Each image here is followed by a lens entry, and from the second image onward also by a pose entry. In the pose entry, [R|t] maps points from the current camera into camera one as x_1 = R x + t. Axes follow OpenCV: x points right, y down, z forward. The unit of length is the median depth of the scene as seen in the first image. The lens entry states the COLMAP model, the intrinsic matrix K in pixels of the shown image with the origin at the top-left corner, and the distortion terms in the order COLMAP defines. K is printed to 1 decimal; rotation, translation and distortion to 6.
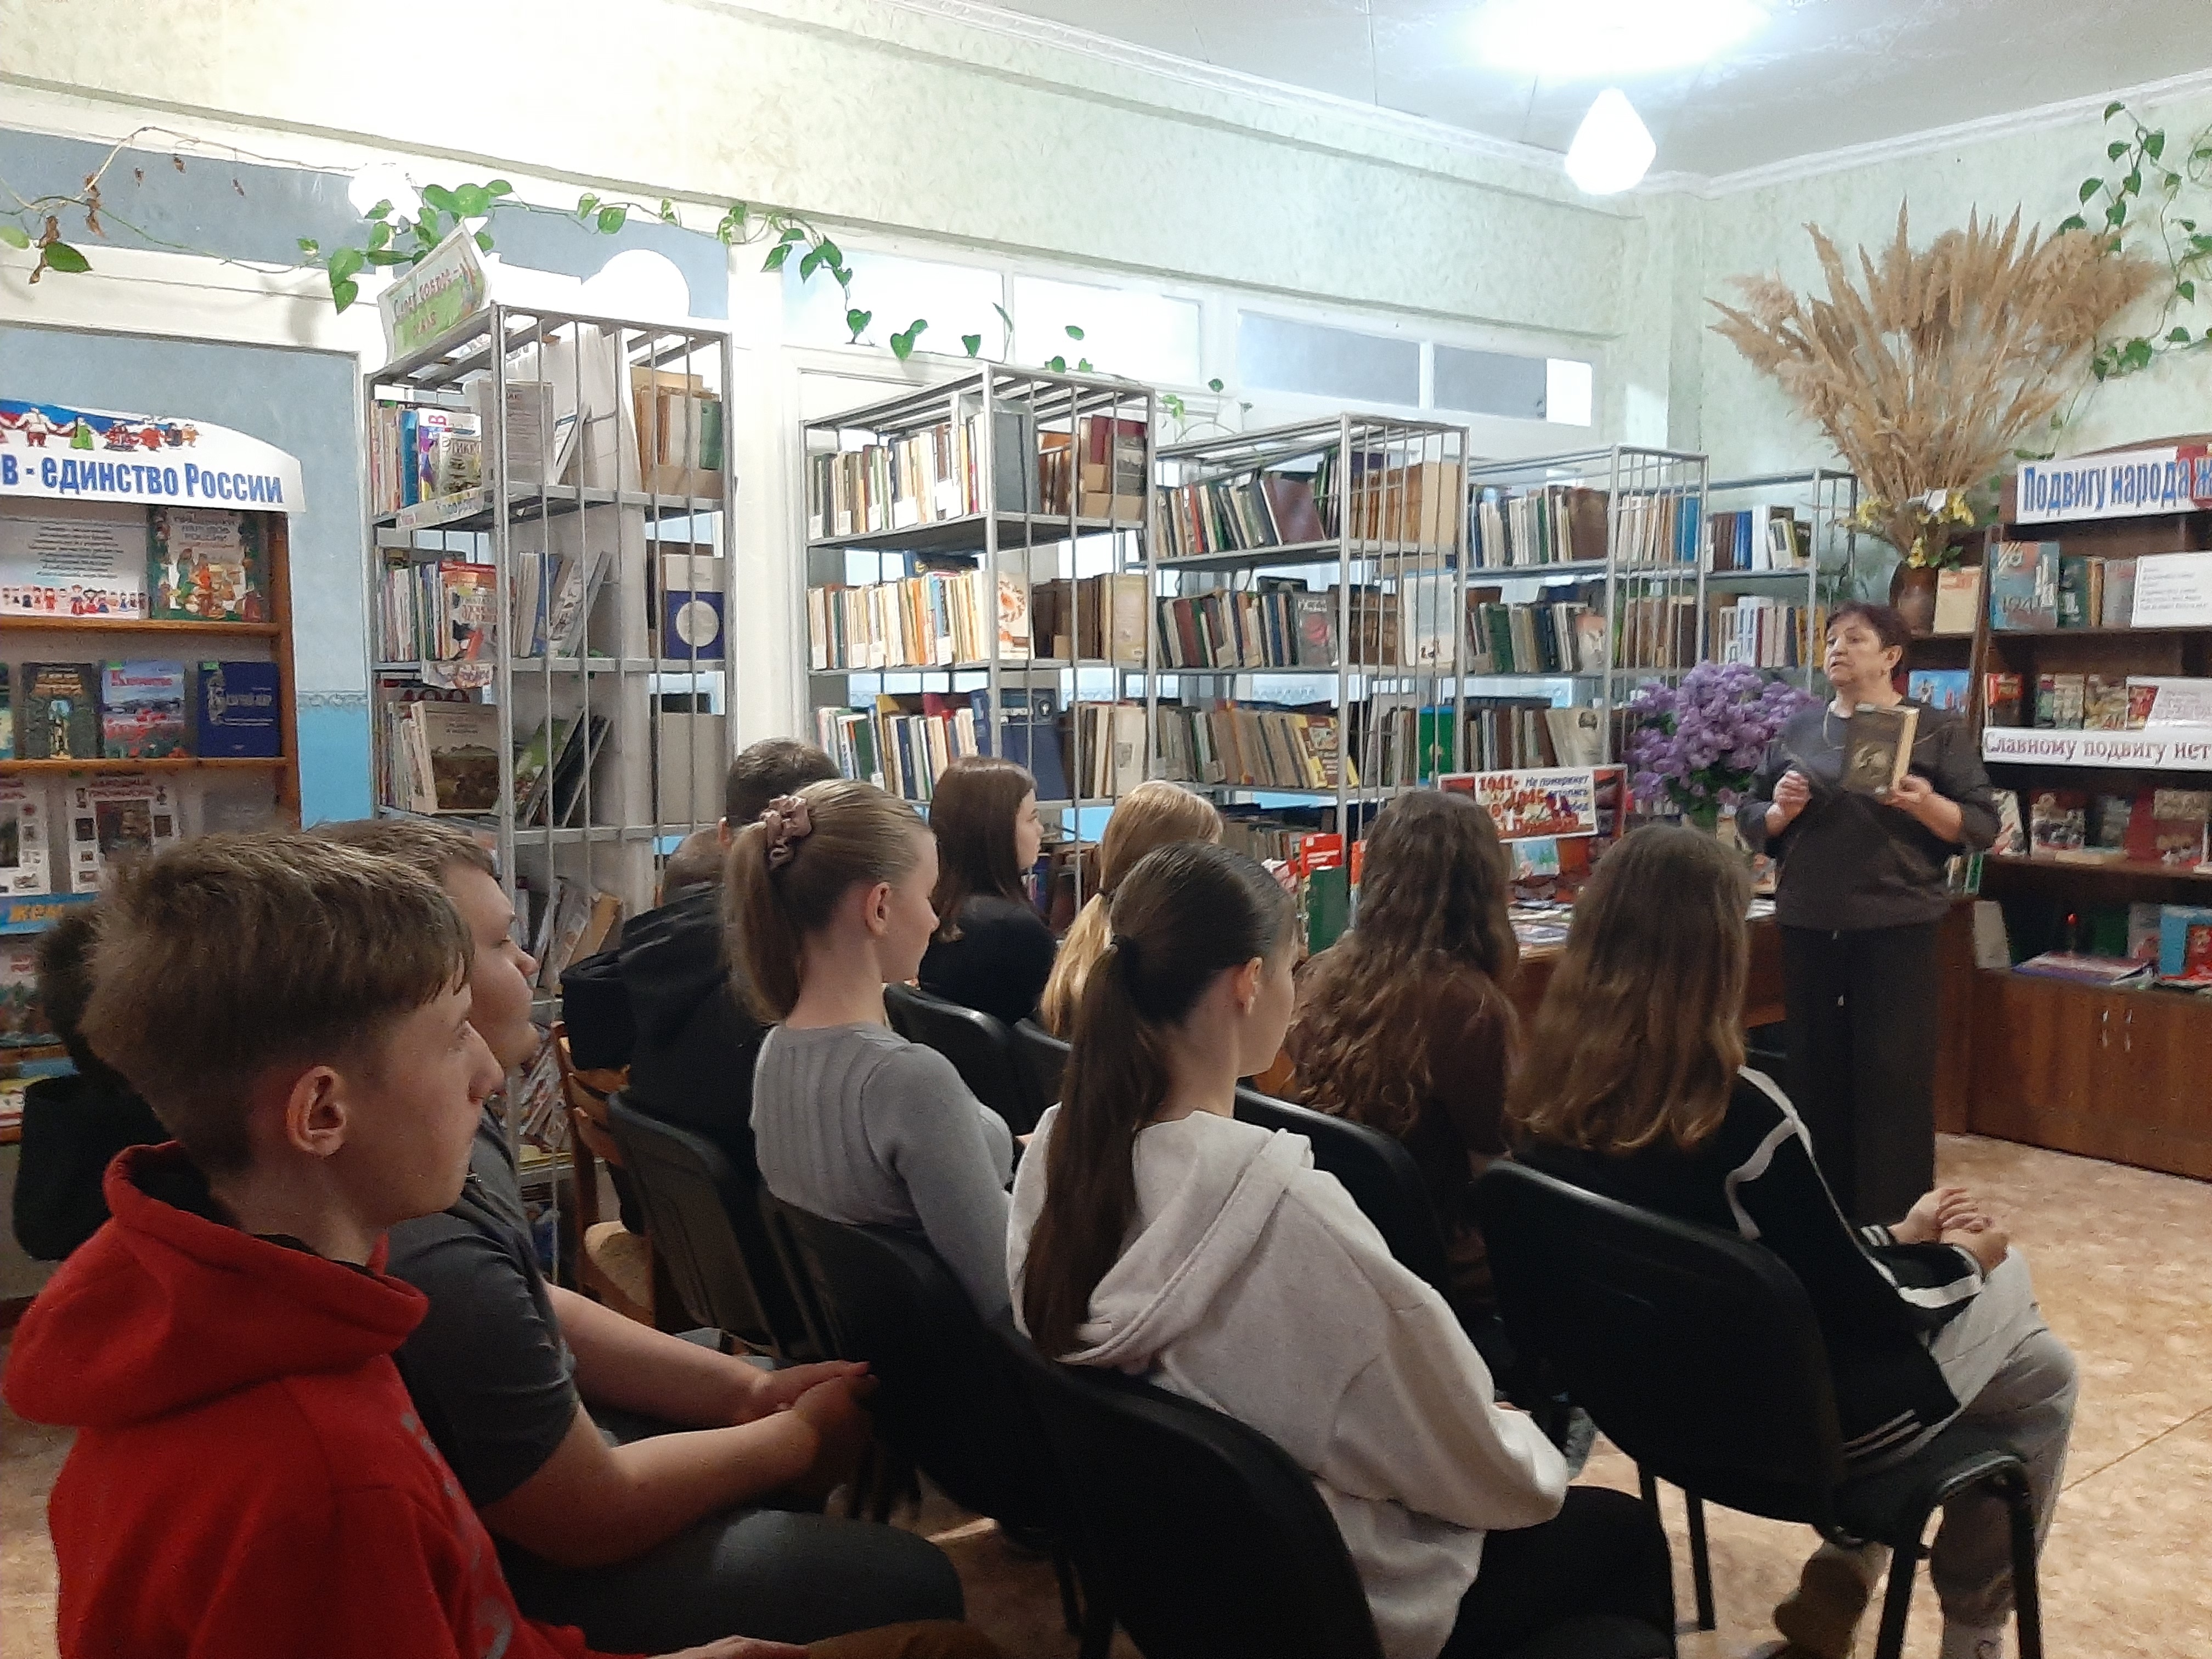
lens RADIAL K [[1738.2, 0, 1122.6], [0, 1738.2, 810.1], [0, 0, 1]] dist [0.074931, -0.139455]
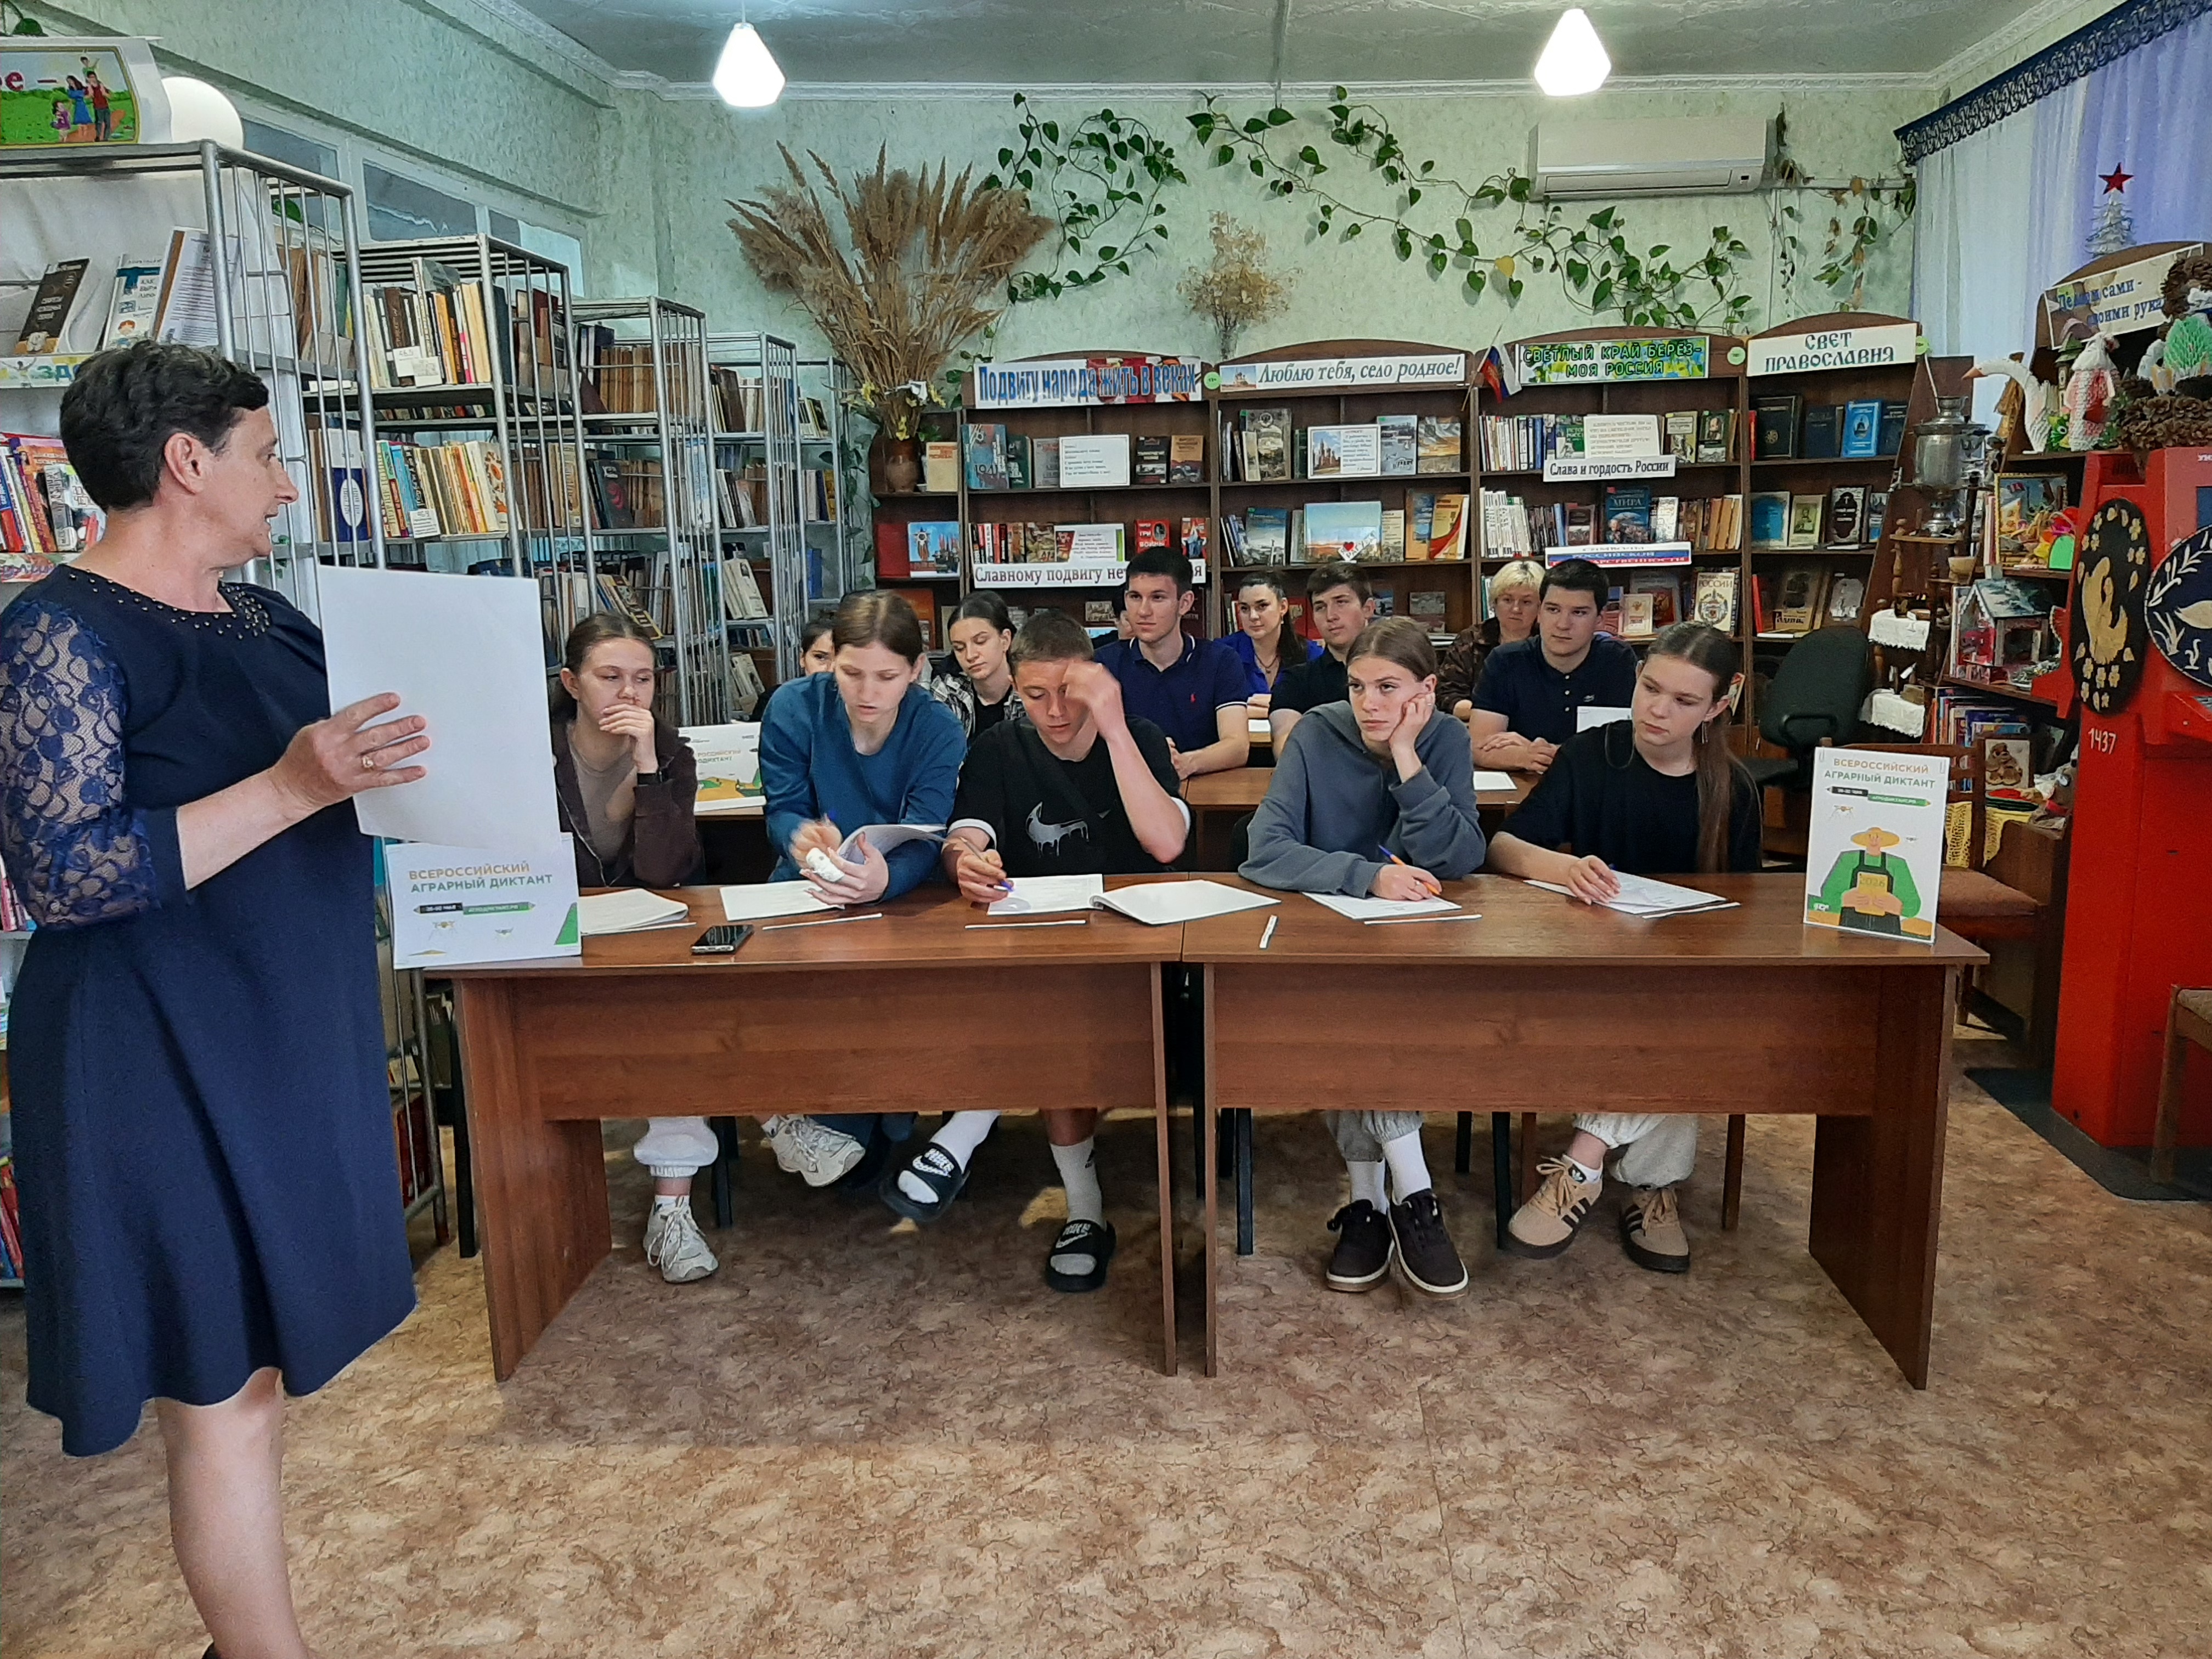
lens RADIAL K [[1736.7, 0, 1132.5], [0, 1736.7, 817.9], [0, 0, 1]] dist [0.079461, -0.146017]
pose [[0.643227, -0.151431, 0.750552, -0.507959], [0.081583, 0.988222, 0.129466, -0.019003], [-0.761317, -0.022043, 0.648005, 0.042979]]
